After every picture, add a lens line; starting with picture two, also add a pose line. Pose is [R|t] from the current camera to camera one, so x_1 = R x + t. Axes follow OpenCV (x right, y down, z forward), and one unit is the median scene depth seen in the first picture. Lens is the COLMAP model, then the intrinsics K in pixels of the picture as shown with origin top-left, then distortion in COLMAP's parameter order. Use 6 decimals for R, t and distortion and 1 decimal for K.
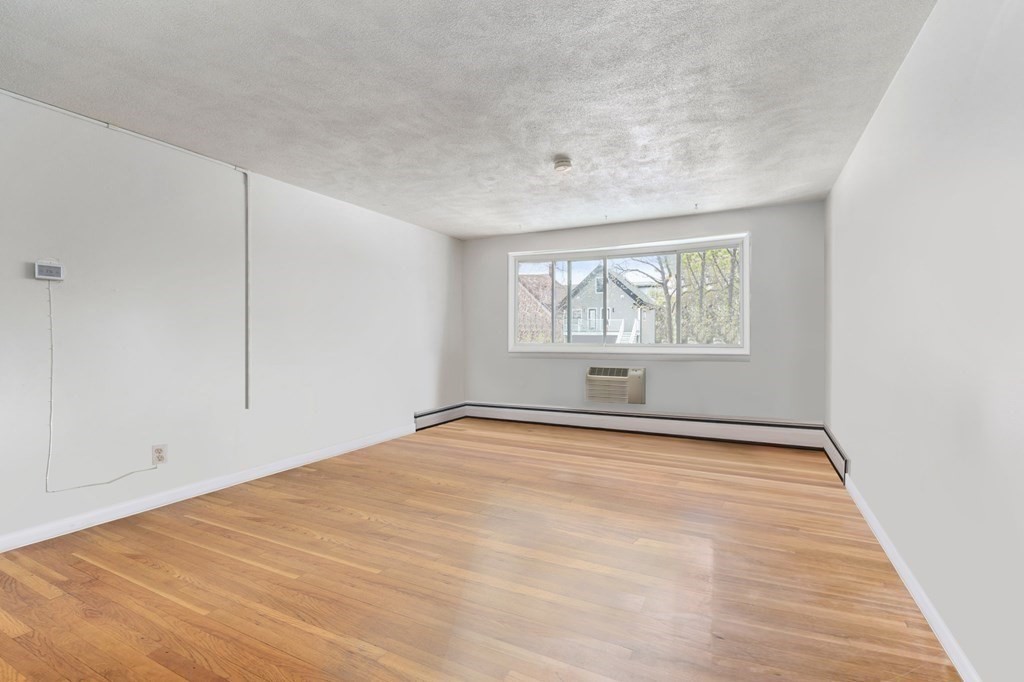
lens RADIAL K [[473.2, 0, 510.8], [0, 473.2, 335.3], [0, 0, 1]] dist [-0.000821, 0.000022]
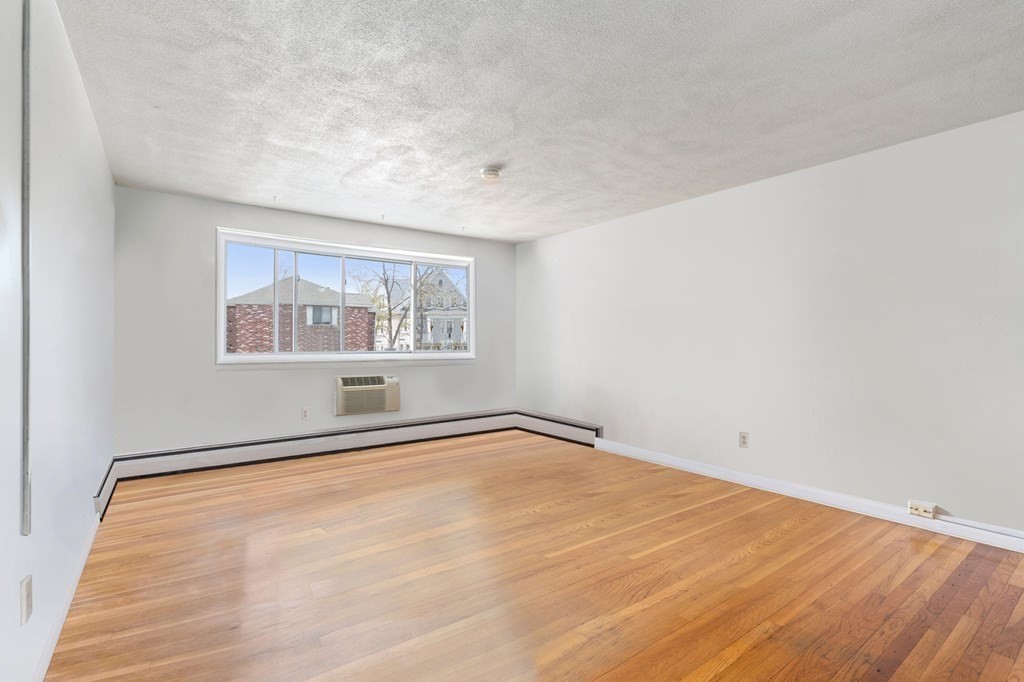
lens RADIAL K [[473.2, 0, 511.1], [0, 473.2, 344.3], [0, 0, 1]] dist [-0.000821, 0.000022]
pose [[0.458601, -0.001131, 0.888642, -0.574193], [-0.007586, 0.999958, 0.005187, -0.002680], [-0.888610, -0.009120, 0.458573, 0.376247]]
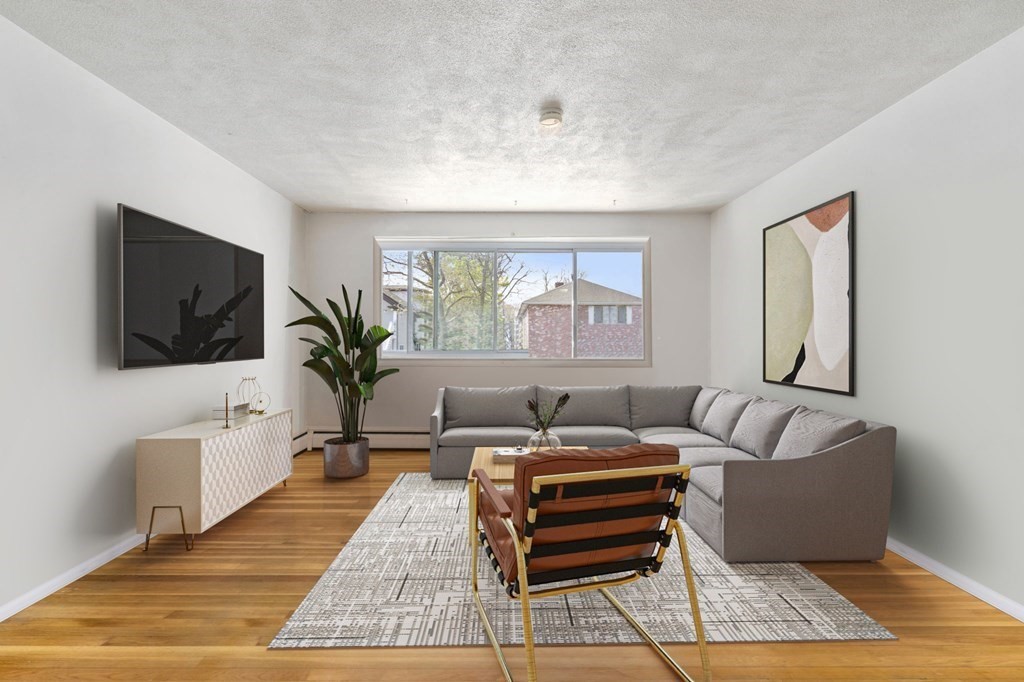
lens RADIAL K [[473.2, 0, 505.9], [0, 473.2, 344.1], [0, 0, 1]] dist [-0.000821, 0.000022]
pose [[0.886661, -0.003134, 0.462410, -0.234171], [-0.003279, 0.999909, 0.013064, -0.003018], [-0.462409, -0.013099, 0.886570, 0.265097]]
